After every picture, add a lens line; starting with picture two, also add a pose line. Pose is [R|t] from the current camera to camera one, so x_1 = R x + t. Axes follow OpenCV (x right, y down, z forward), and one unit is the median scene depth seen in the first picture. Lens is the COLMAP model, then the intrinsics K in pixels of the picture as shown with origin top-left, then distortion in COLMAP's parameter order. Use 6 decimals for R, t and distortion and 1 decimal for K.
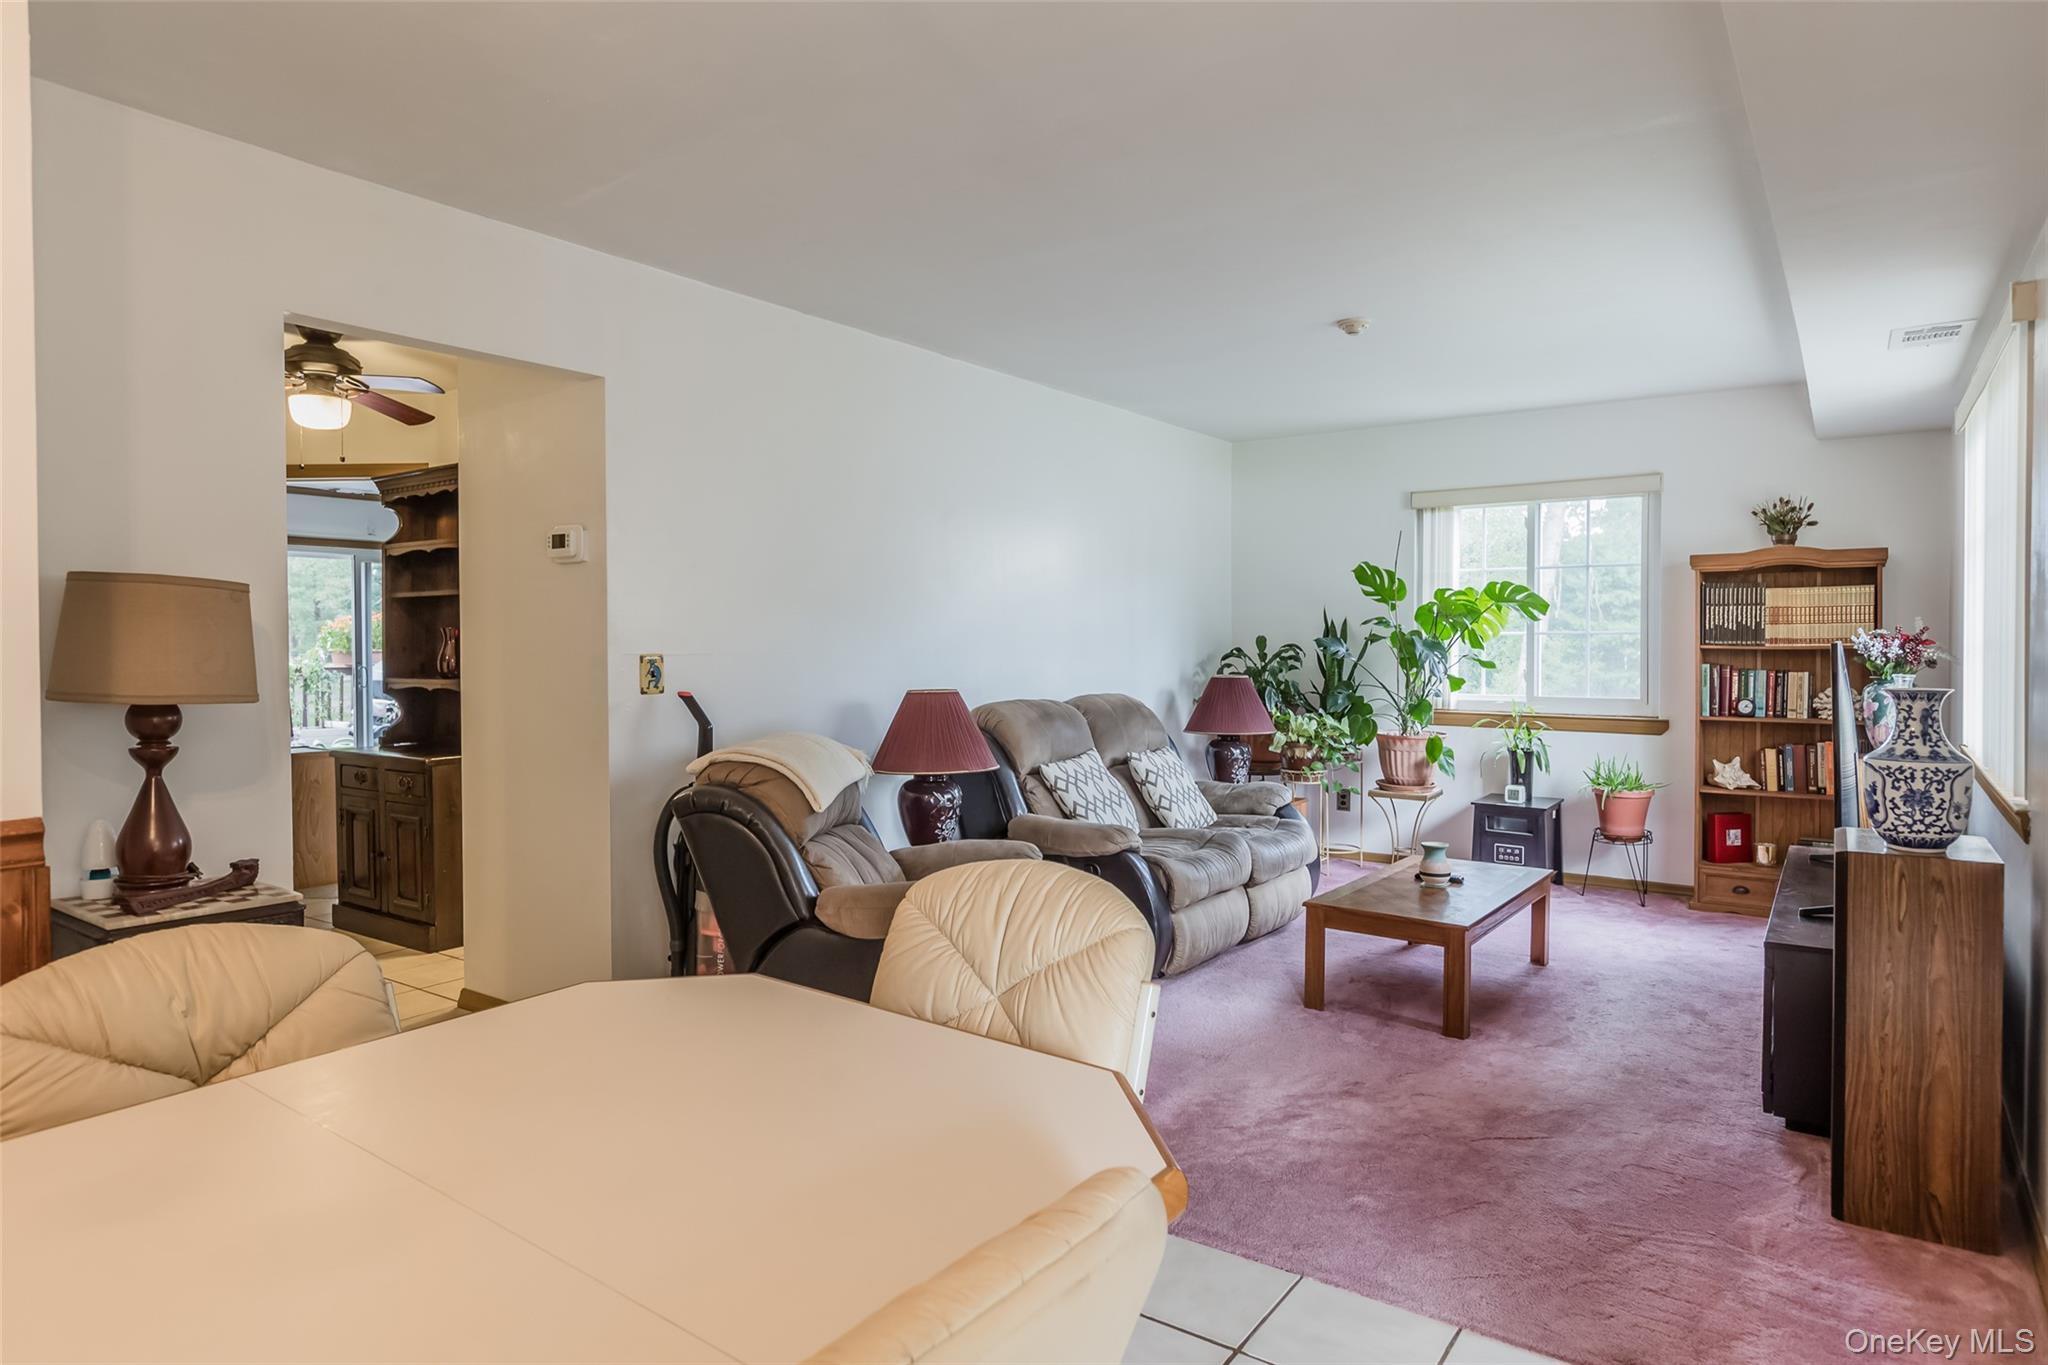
lens RADIAL K [[1189.4, 0, 1020.6], [0, 1189.4, 657.6], [0, 0, 1]] dist [-0.002771, -0.001001]
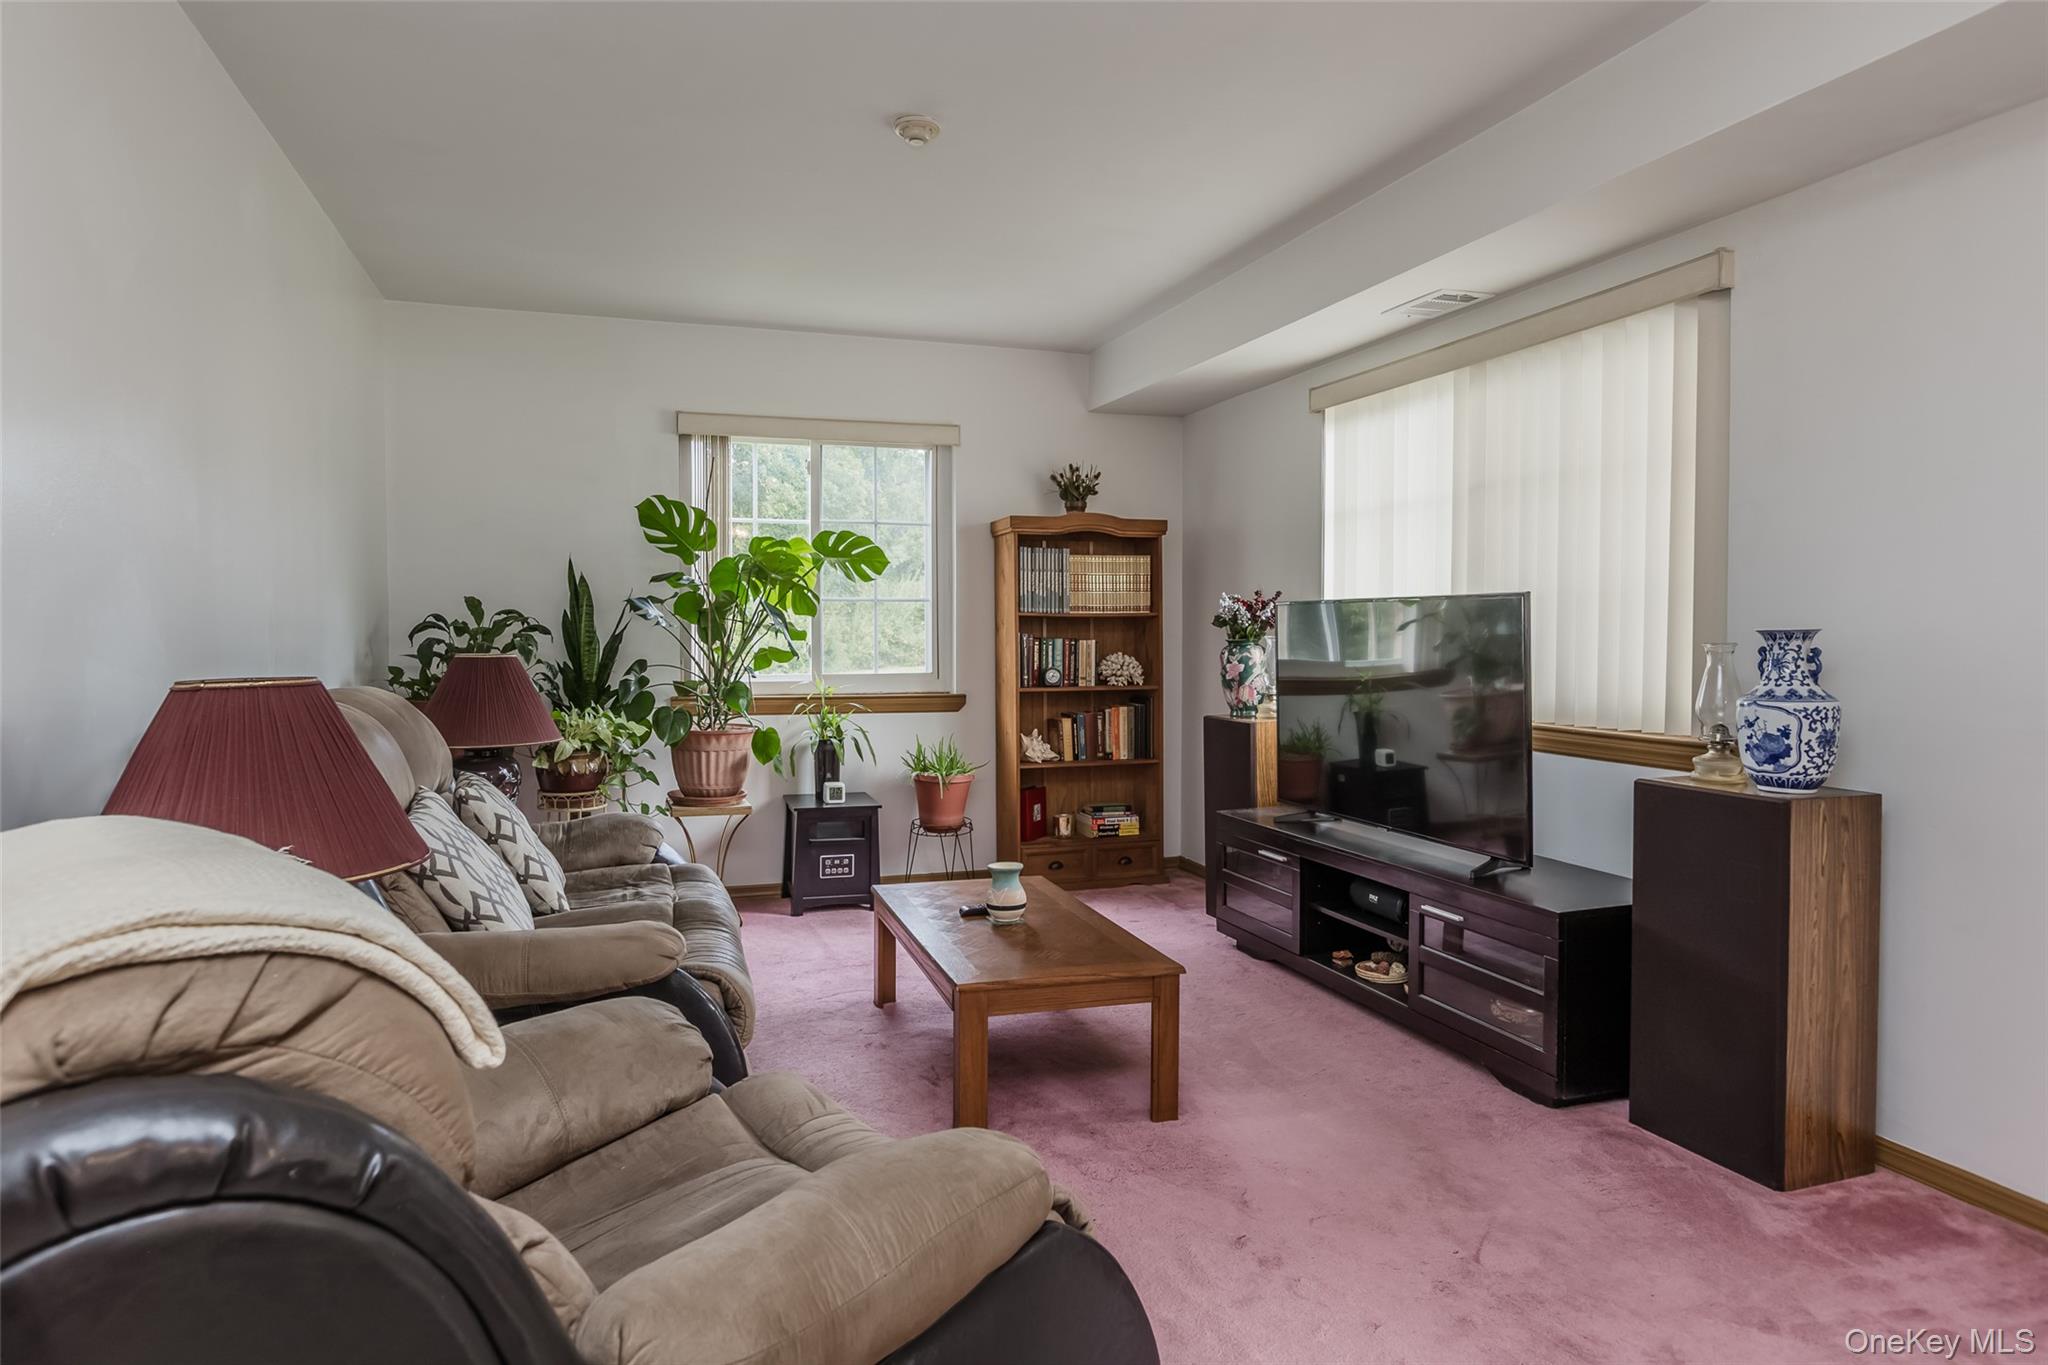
lens RADIAL K [[1217.1, 0, 1027.0], [0, 1217.1, 657.6], [0, 0, 1]] dist [-0.004129, -0.000534]
pose [[0.585308, -0.015882, 0.810655, -0.204983], [0.011669, 0.999870, 0.011164, 0.014782], [-0.810727, 0.002925, 0.585417, 0.431880]]
